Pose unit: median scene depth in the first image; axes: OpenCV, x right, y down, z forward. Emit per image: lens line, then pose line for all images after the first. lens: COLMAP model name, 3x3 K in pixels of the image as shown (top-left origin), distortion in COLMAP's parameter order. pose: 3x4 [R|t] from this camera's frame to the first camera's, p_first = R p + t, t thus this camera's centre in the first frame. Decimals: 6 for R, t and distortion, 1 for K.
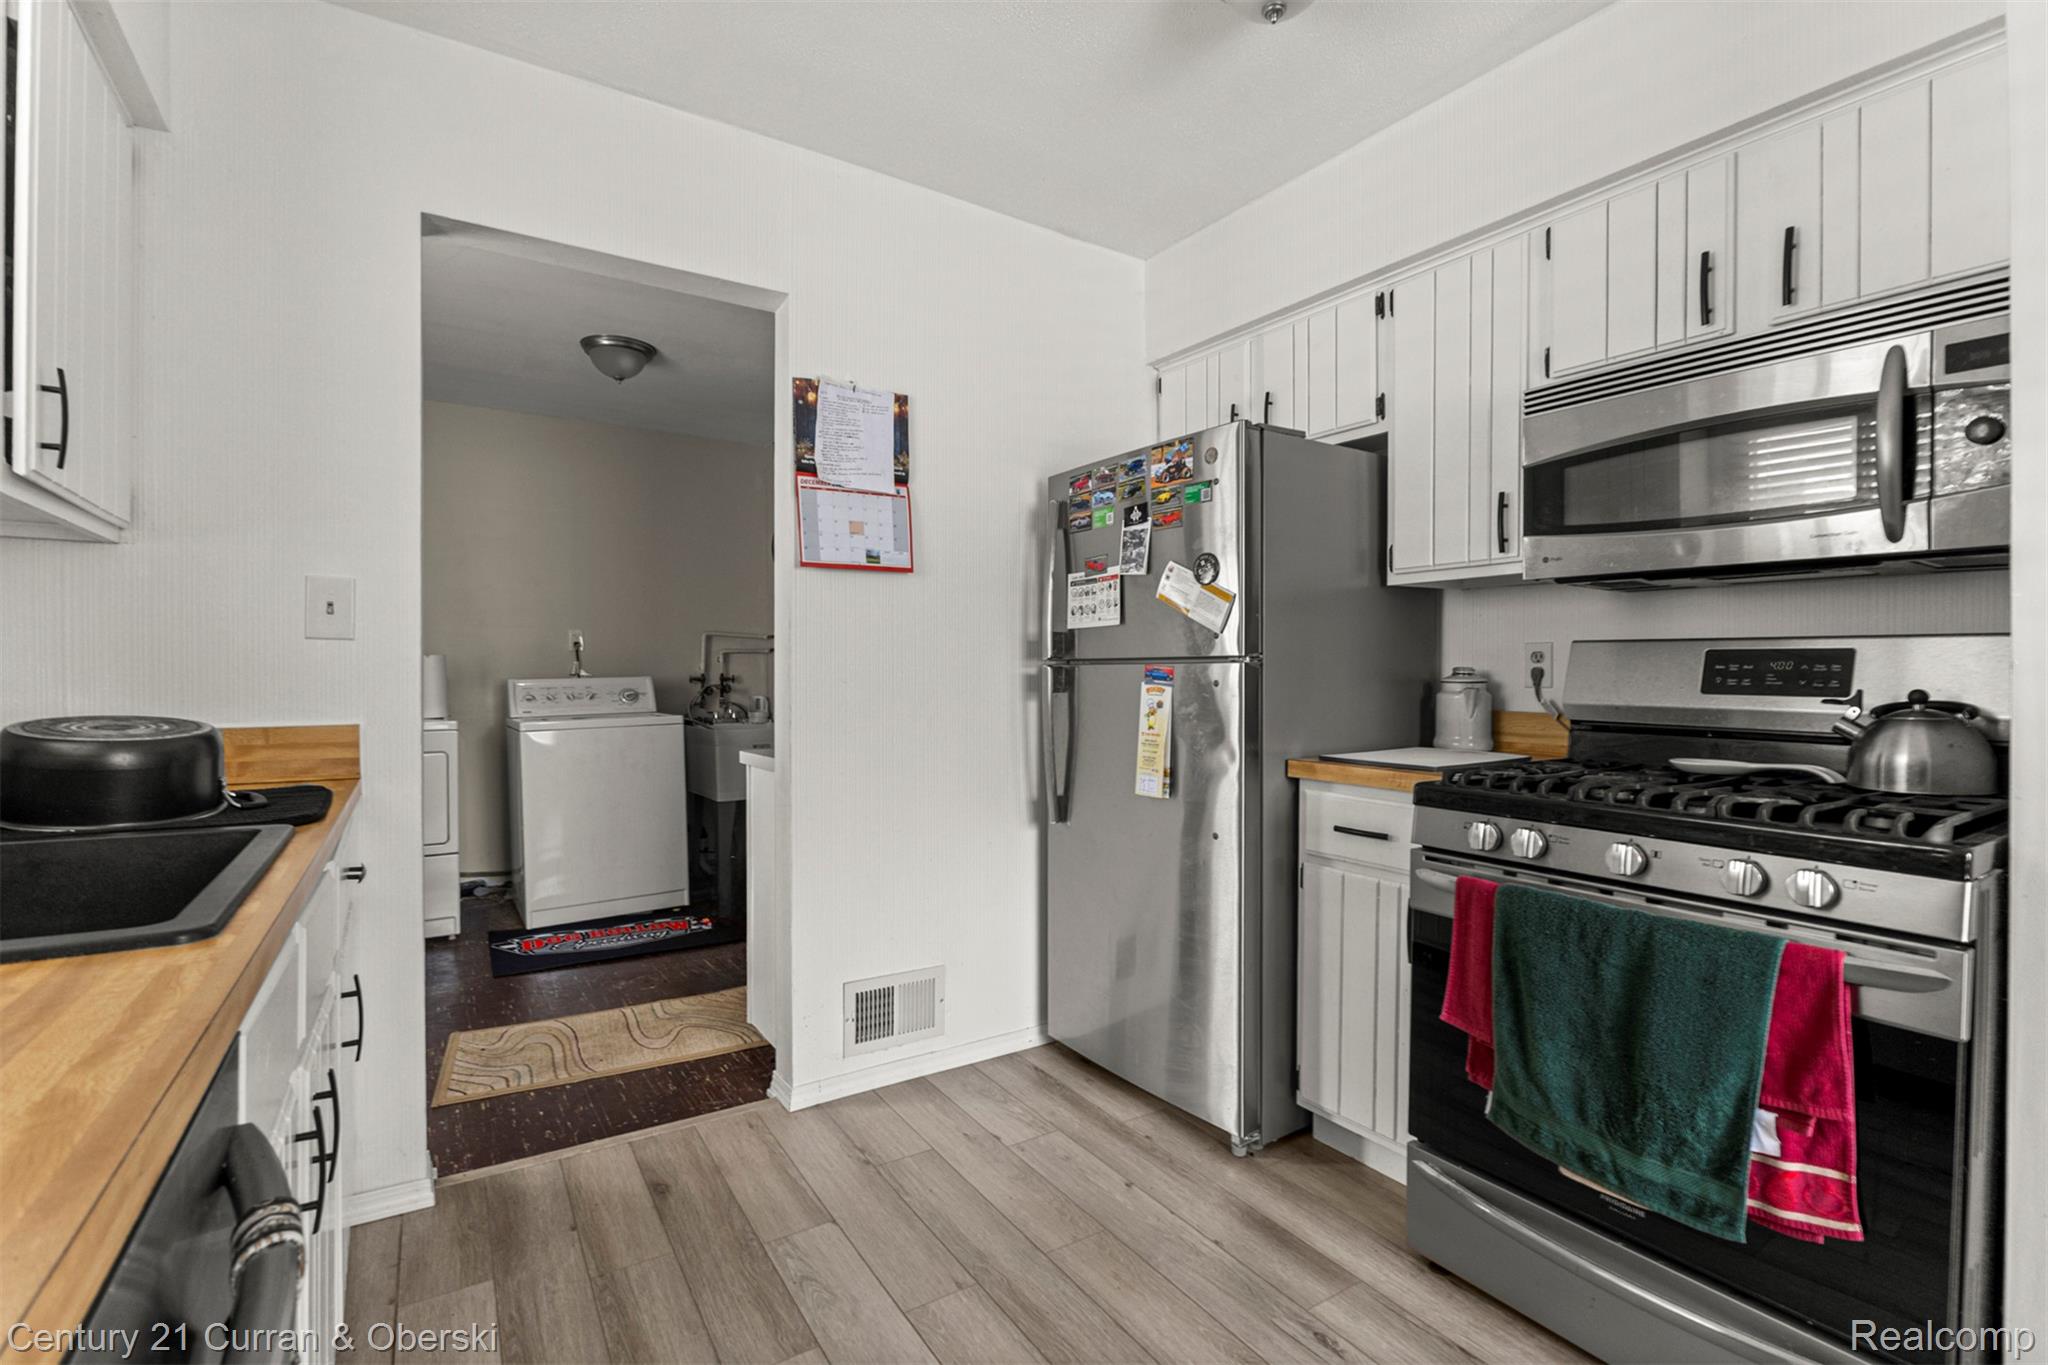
lens RADIAL K [[932.5, 0, 1023.4], [0, 932.5, 685.8], [0, 0, 1]] dist [-0.000910, -0.000111]
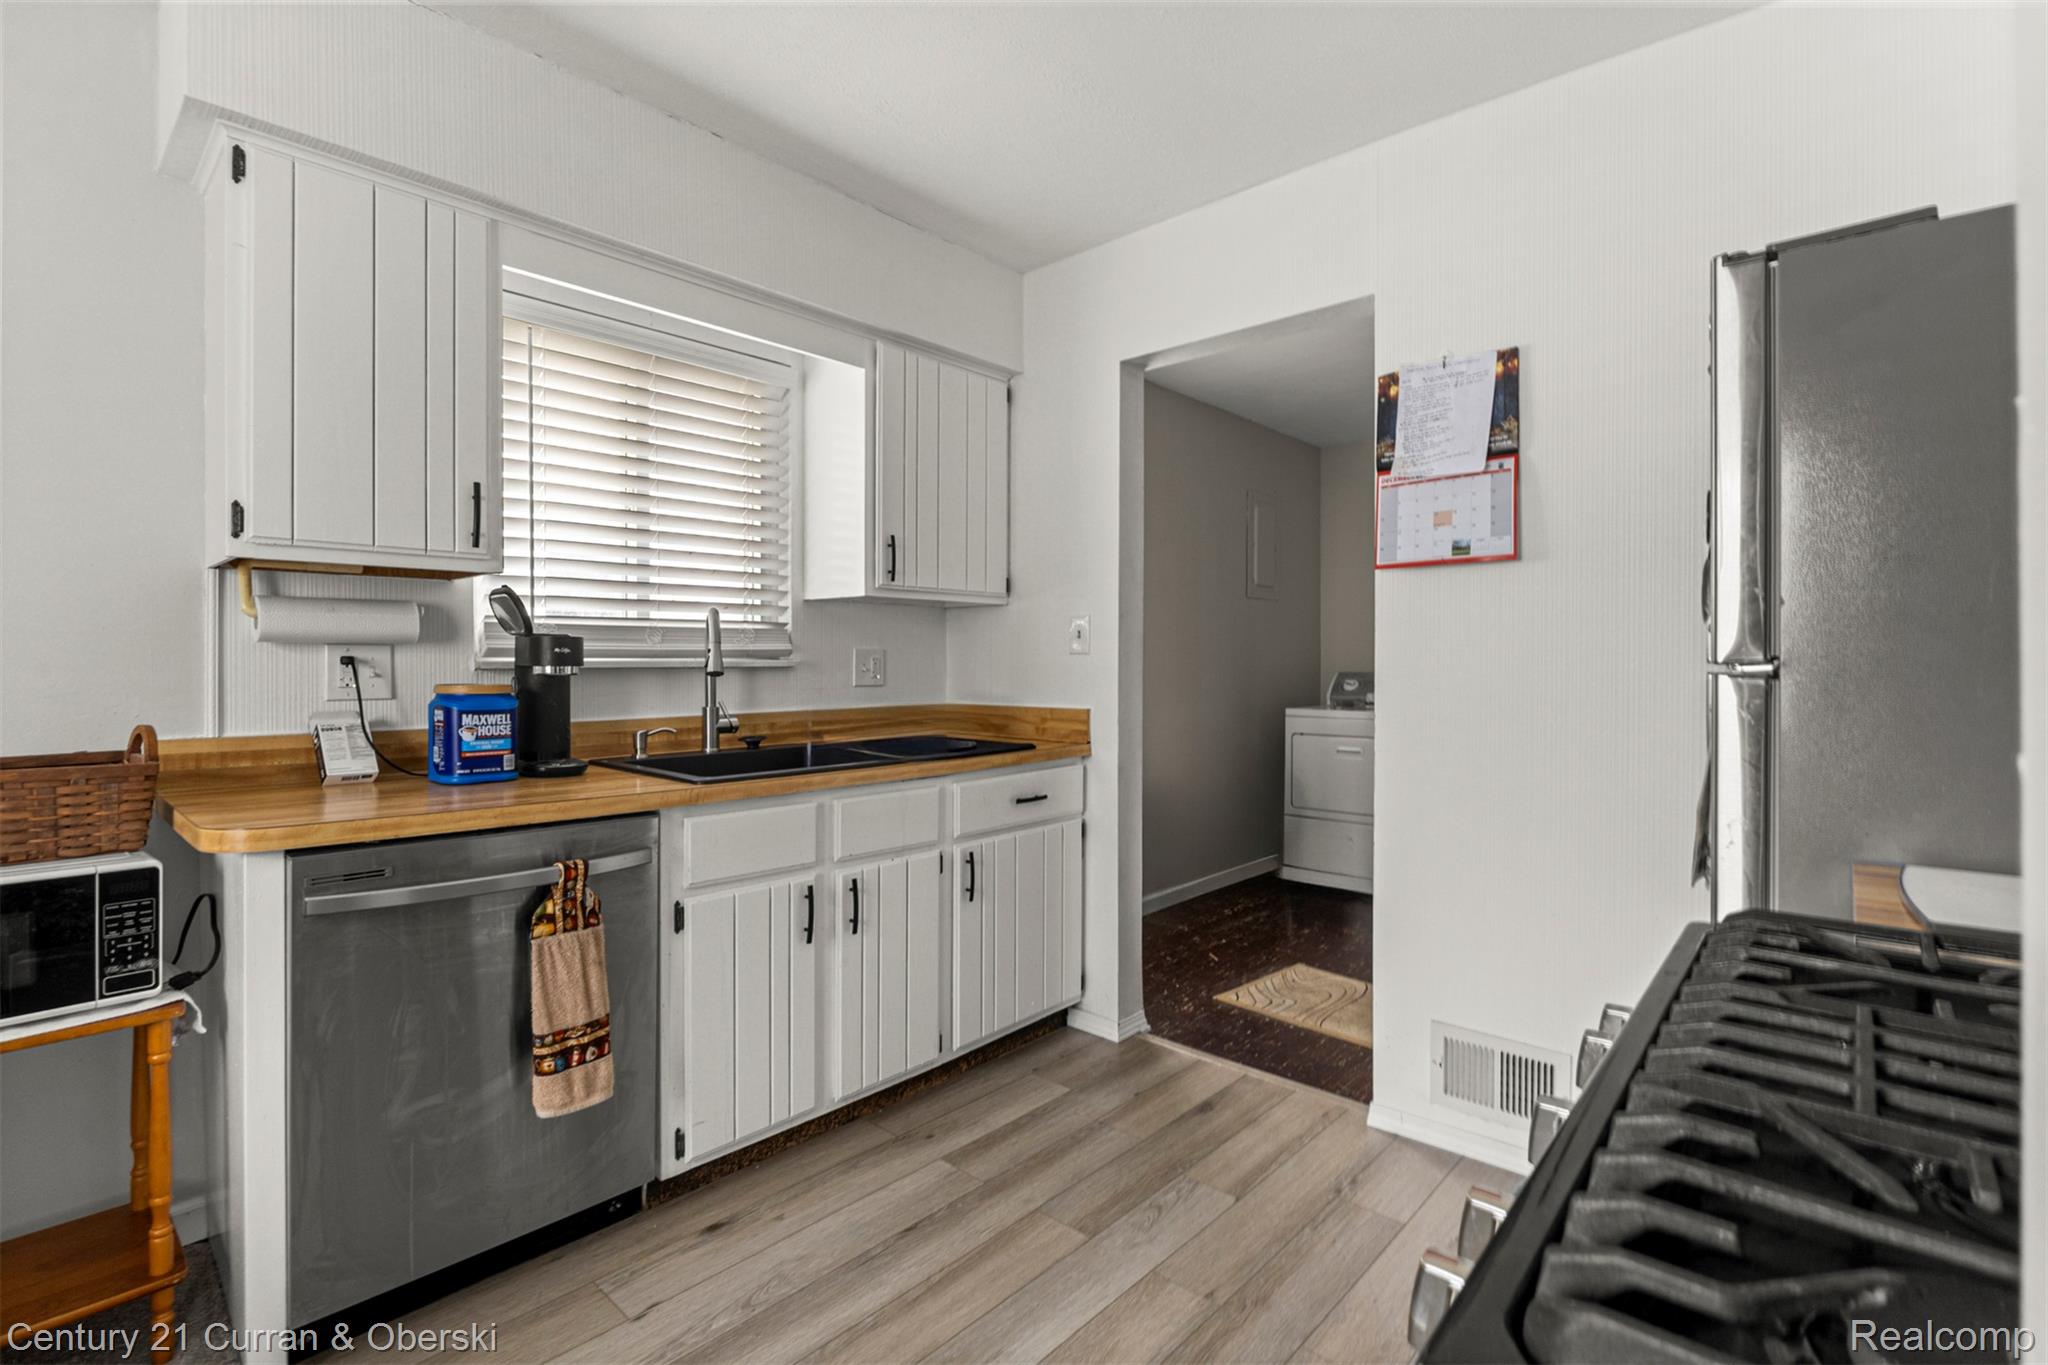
lens RADIAL K [[951.4, 0, 1025.7], [0, 951.4, 668.0], [0, 0, 1]] dist [0.002548, 0.000197]
pose [[0.260918, 0.005510, -0.965345, 0.626382], [-0.011461, 0.999931, 0.002610, -0.023528], [0.965293, 0.010383, 0.260963, 0.385836]]
